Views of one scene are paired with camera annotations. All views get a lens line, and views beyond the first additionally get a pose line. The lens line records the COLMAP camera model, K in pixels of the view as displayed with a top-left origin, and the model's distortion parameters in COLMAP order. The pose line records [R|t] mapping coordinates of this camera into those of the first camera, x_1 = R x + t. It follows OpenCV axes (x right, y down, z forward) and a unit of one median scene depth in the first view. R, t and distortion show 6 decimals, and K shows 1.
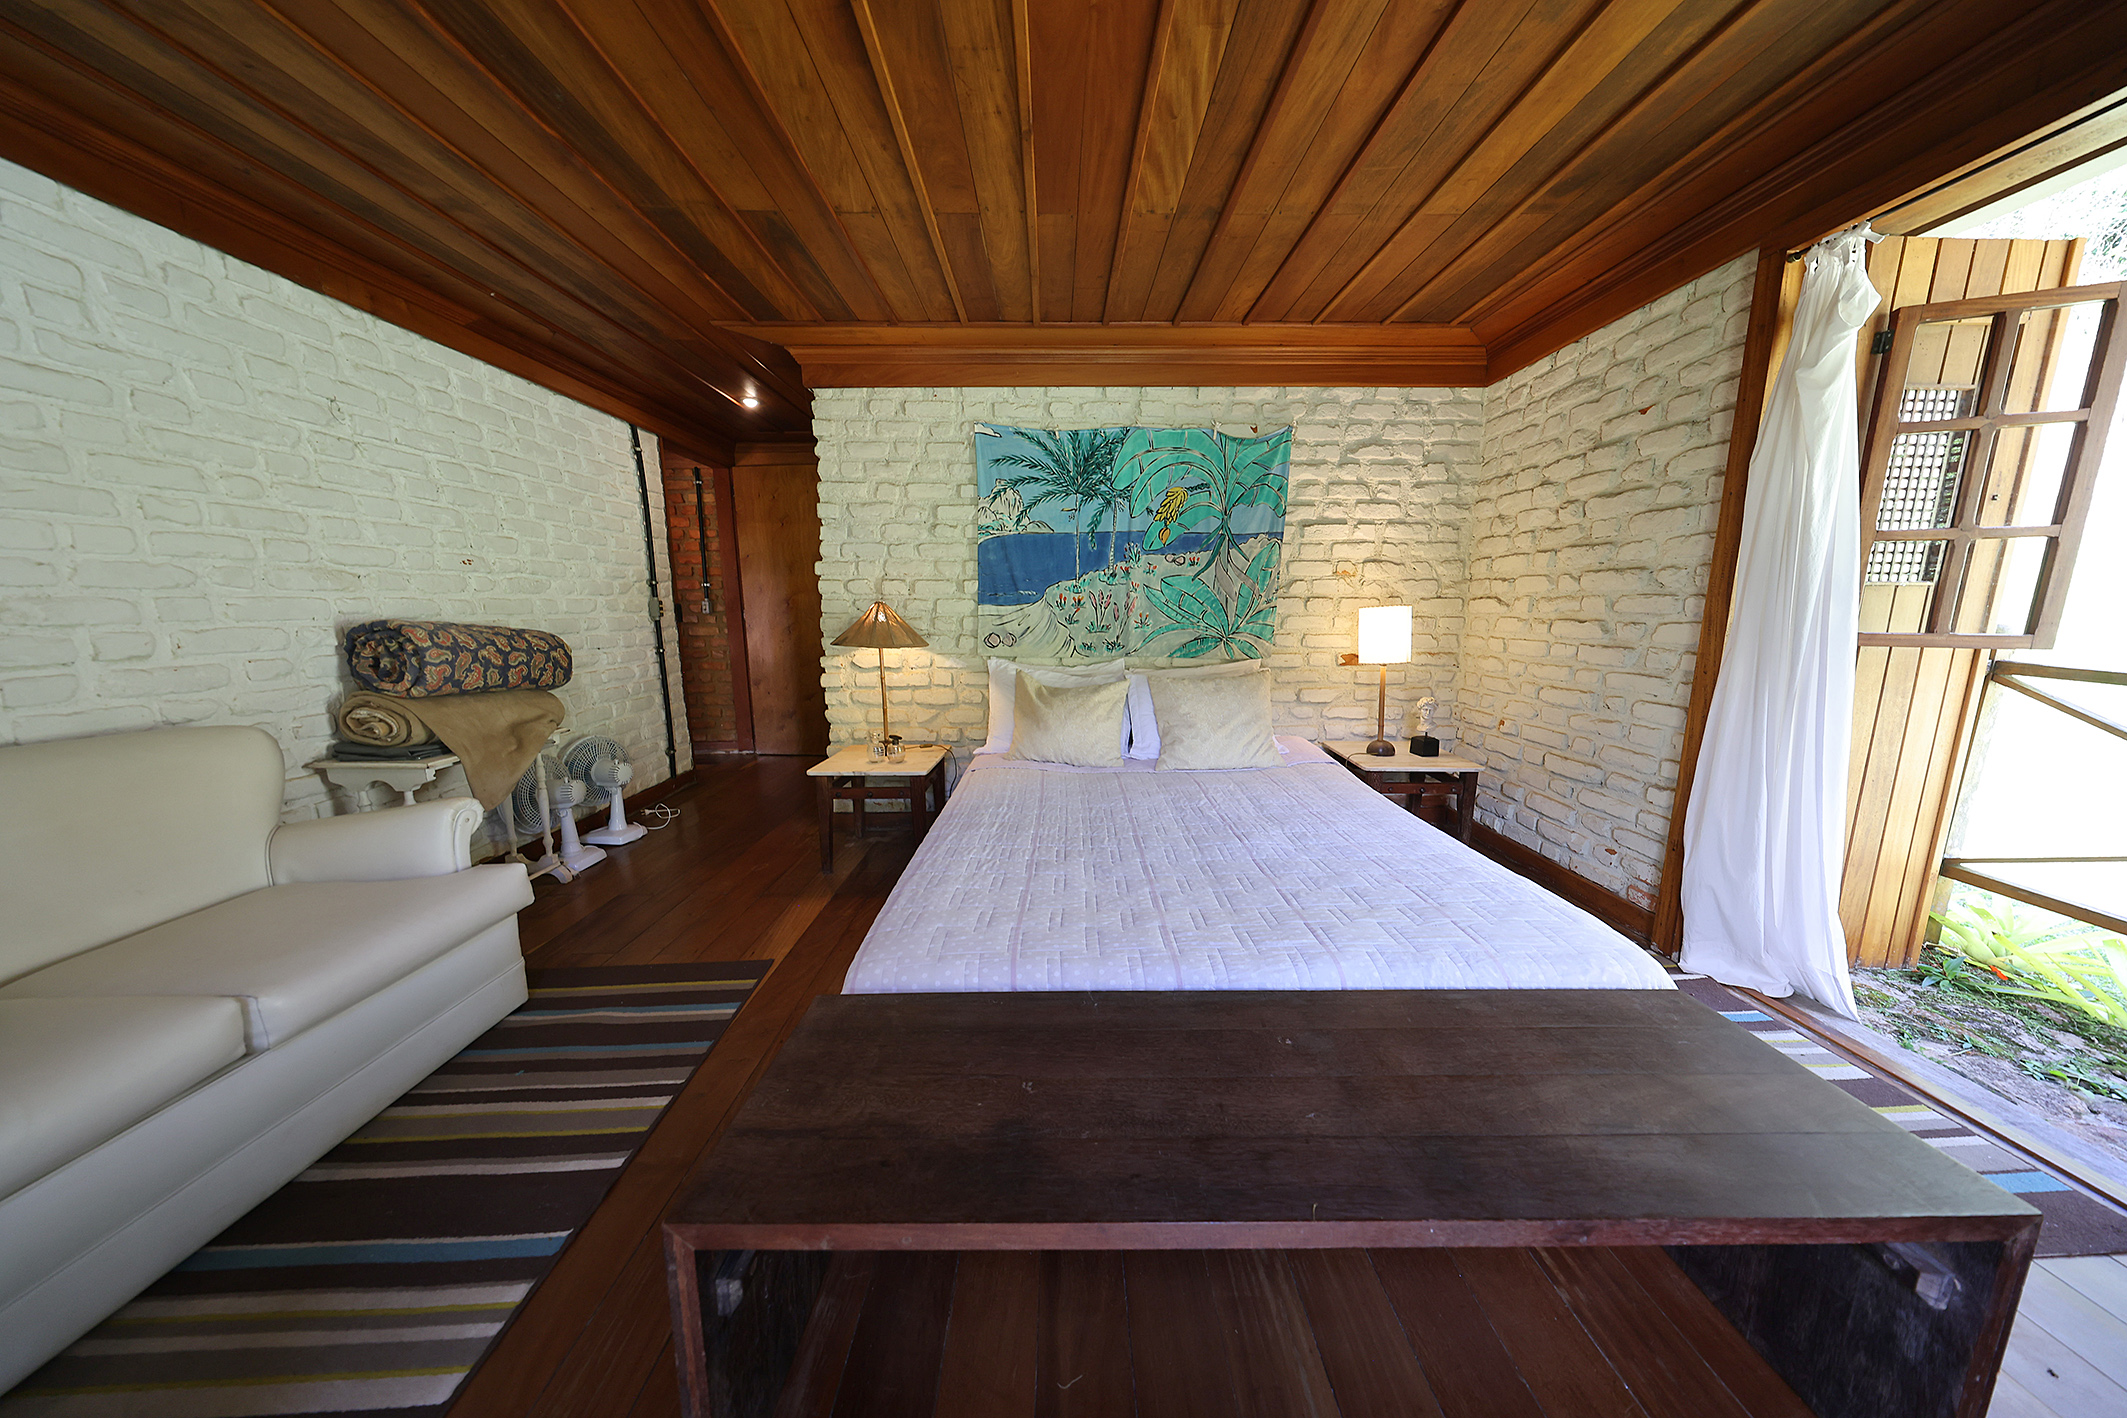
lens RADIAL K [[624.4, 0, 1066.2], [0, 624.4, 707.7], [0, 0, 1]] dist [-0.000630, 0.000094]
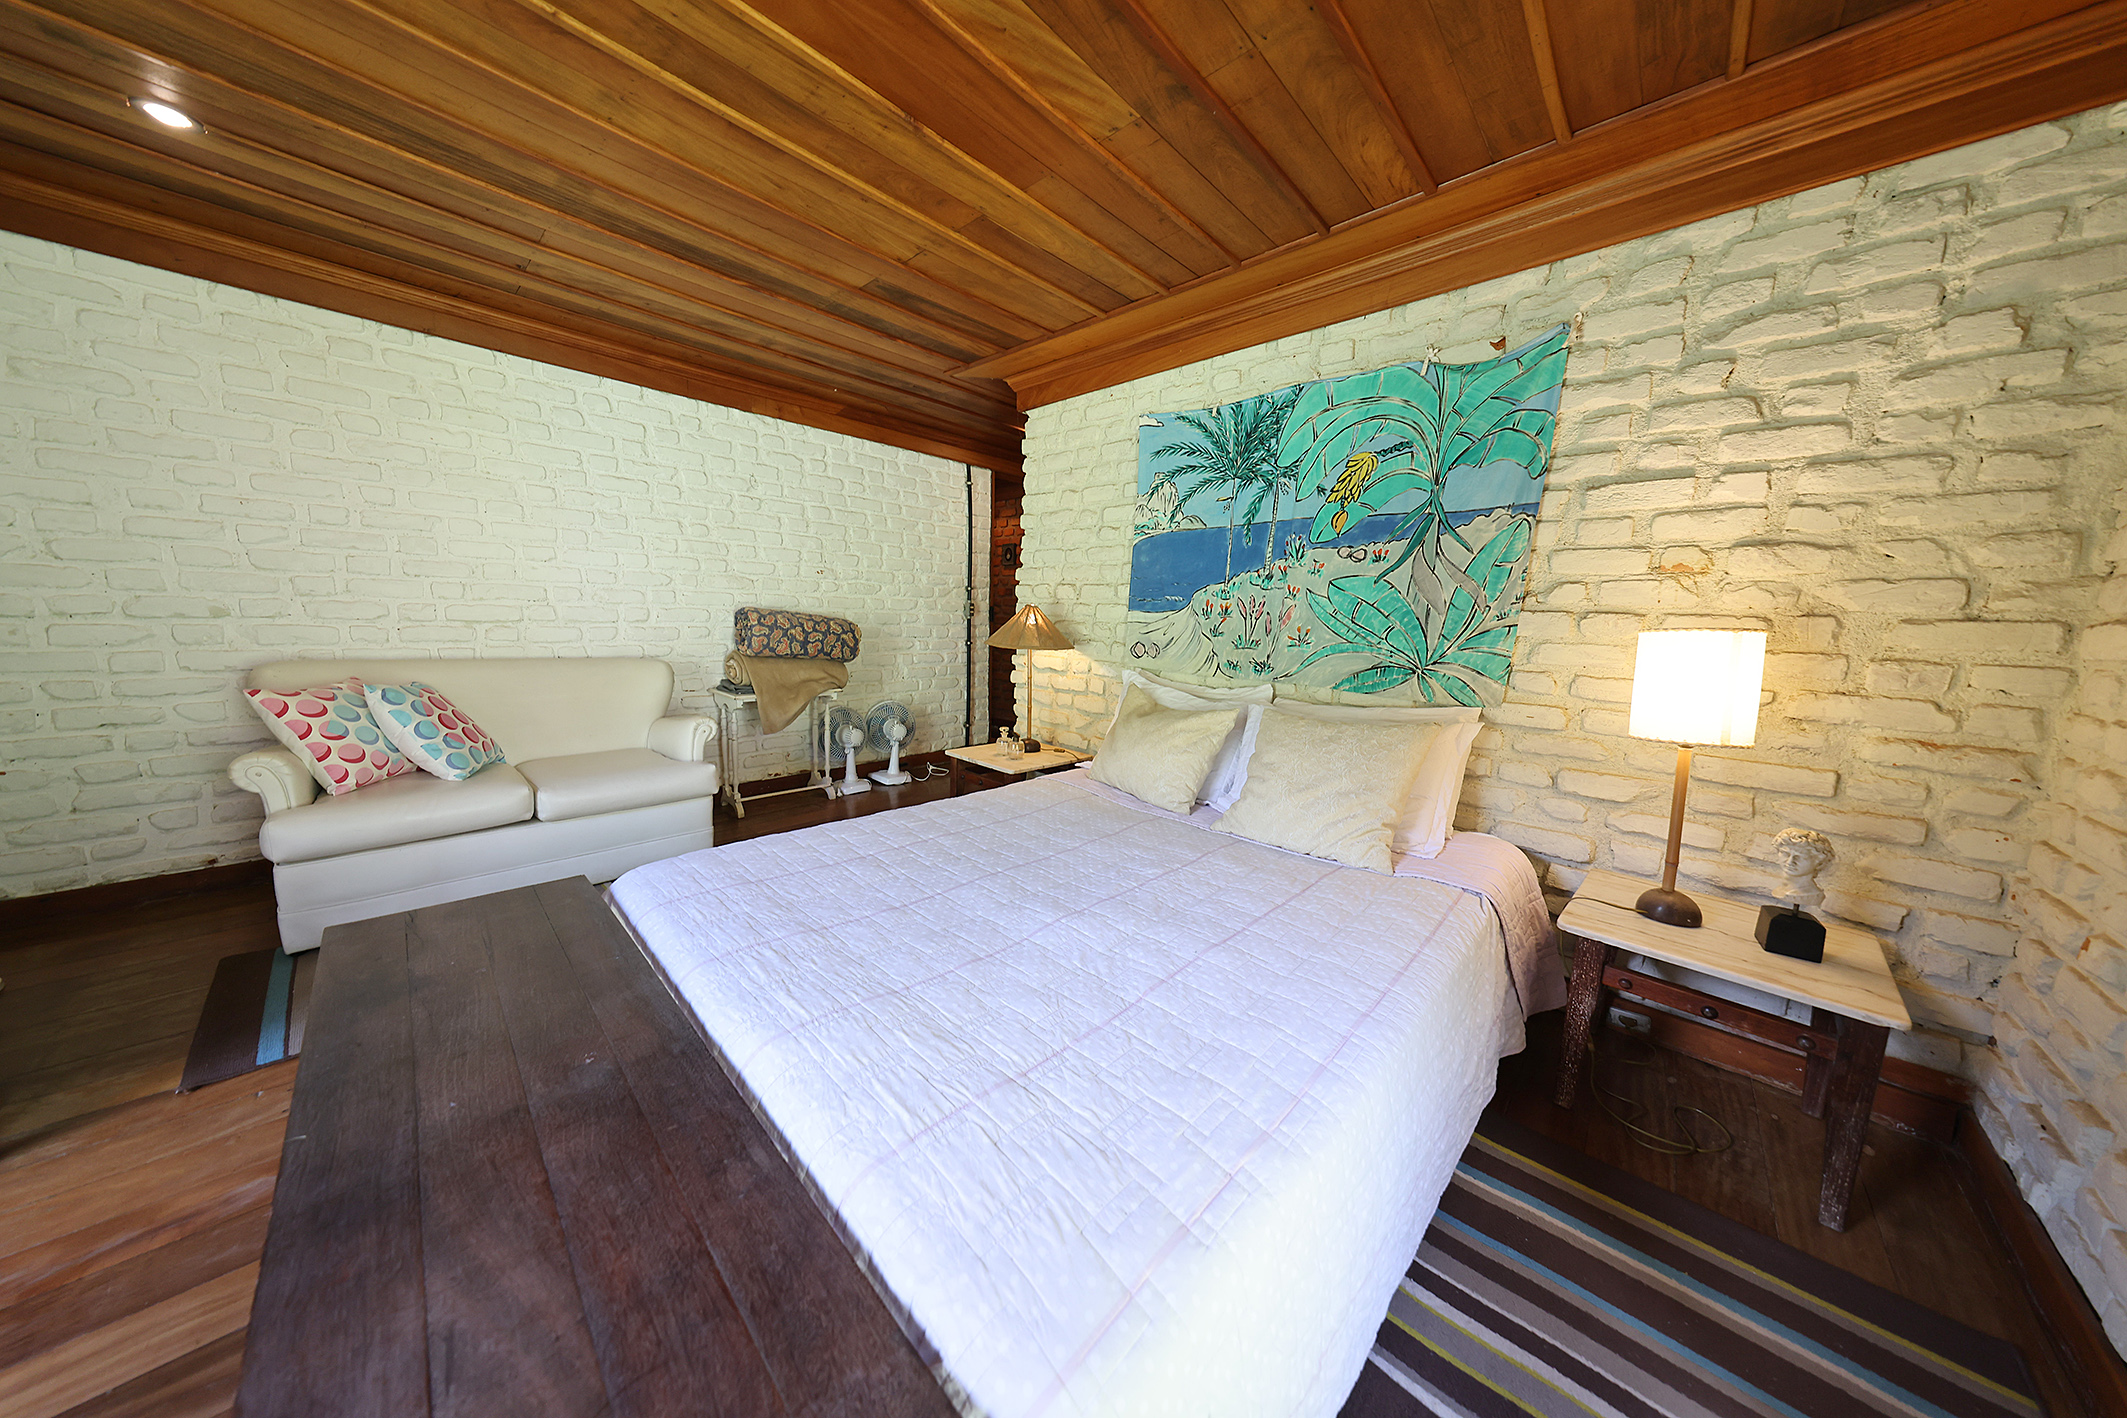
lens RADIAL K [[656.1, 0, 1063.2], [0, 656.1, 703.2], [0, 0, 1]] dist [0.001944, 0.000424]
pose [[0.710182, 0.121938, -0.693378, 0.488325], [-0.148591, 0.988661, 0.021675, -0.036396], [0.688159, 0.087637, 0.720248, 0.248832]]
